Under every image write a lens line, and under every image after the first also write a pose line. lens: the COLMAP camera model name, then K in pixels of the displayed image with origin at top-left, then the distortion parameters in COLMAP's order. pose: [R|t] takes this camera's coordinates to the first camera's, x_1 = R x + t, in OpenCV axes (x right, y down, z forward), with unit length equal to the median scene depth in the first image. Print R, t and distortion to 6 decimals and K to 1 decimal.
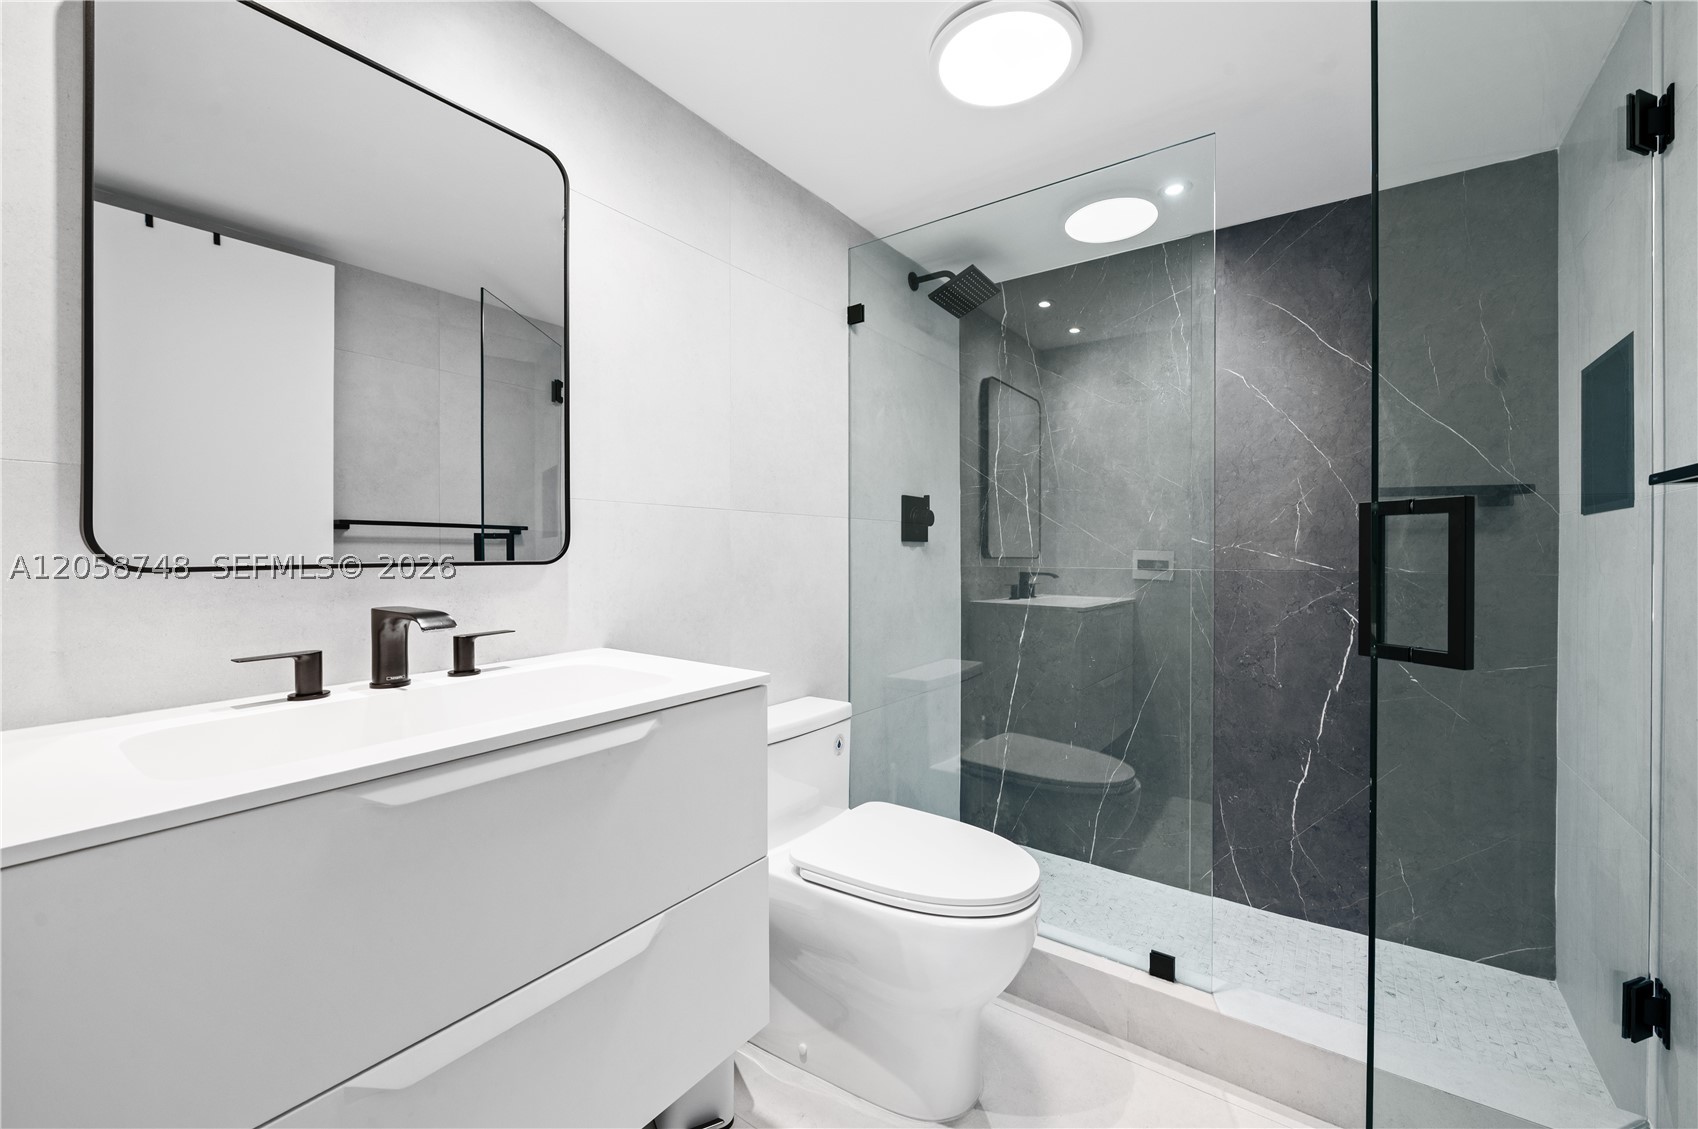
lens RADIAL K [[685.8, 0, 858.8], [0, 685.8, 556.6], [0, 0, 1]] dist [-0.003866, -0.000981]
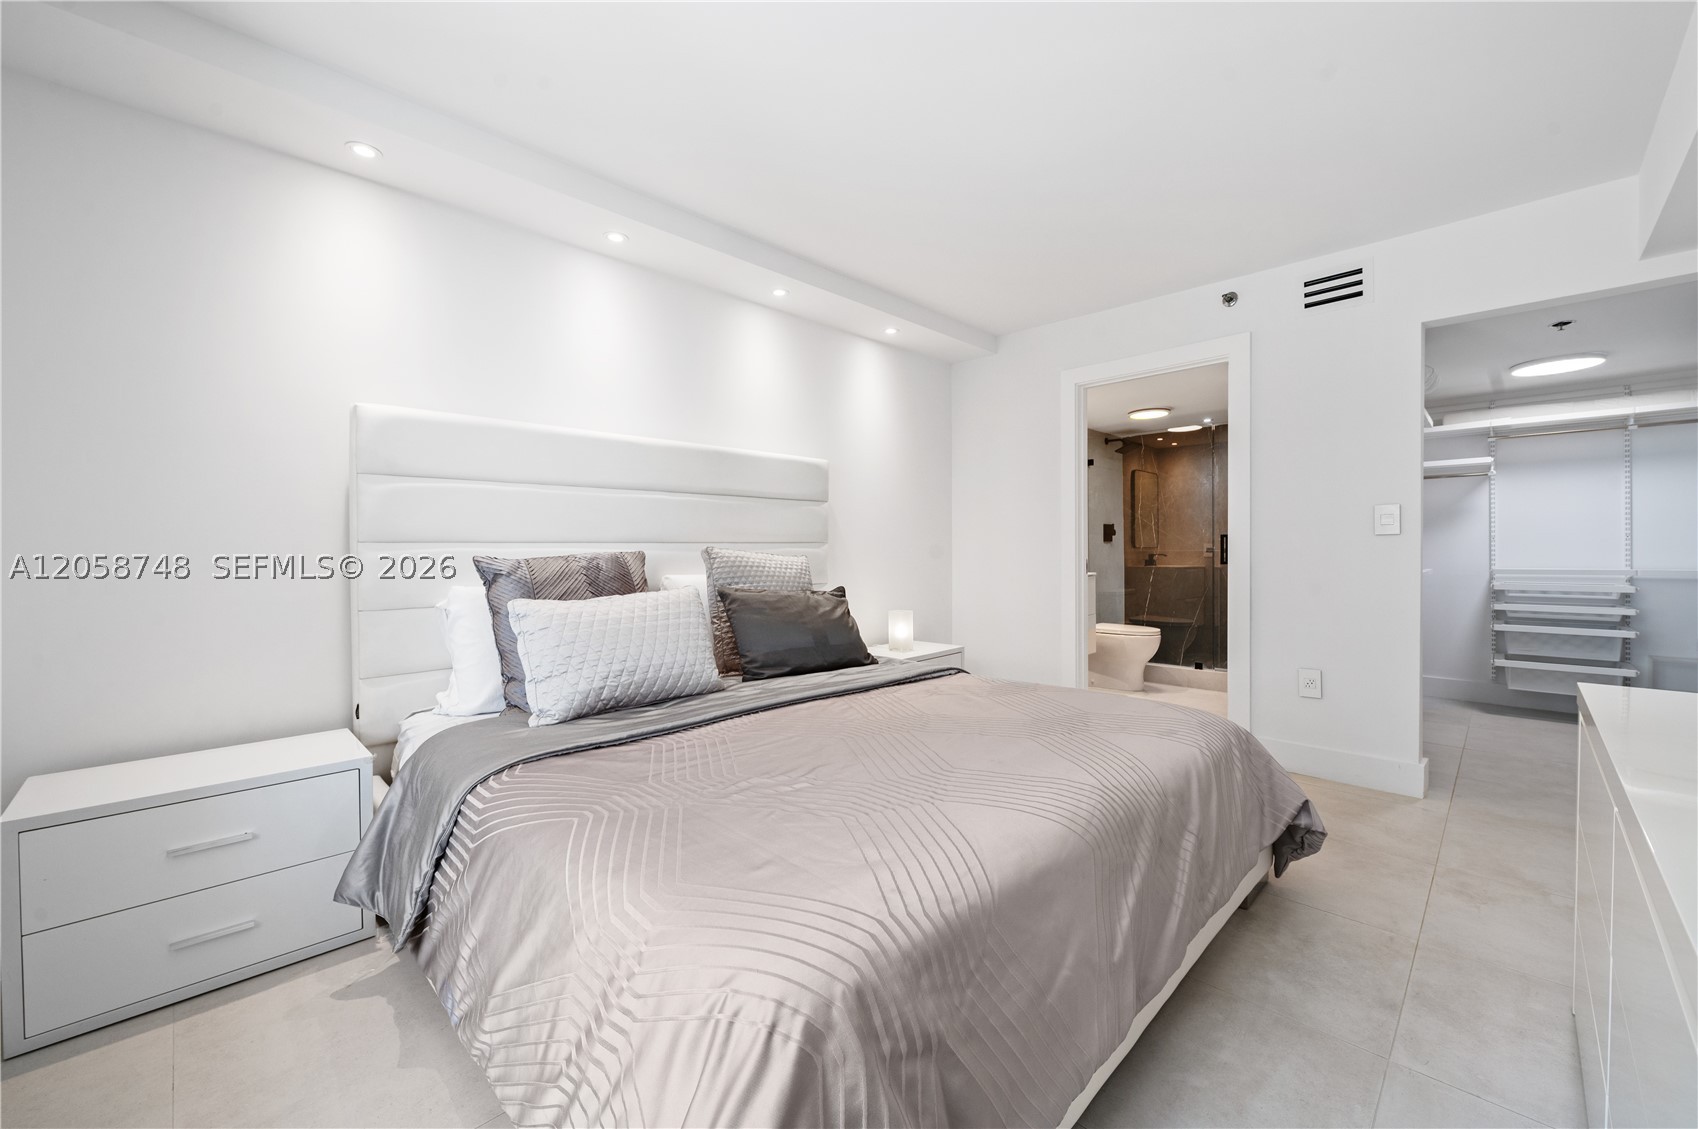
lens RADIAL K [[685.8, 0, 838.8], [0, 685.8, 565.0], [0, 0, 1]] dist [-0.003866, -0.000981]
pose [[0.984666, -0.006329, -0.174335, -0.430099], [0.008040, 0.999926, 0.009110, 0.033028], [0.174264, -0.010372, 0.984644, -1.592764]]
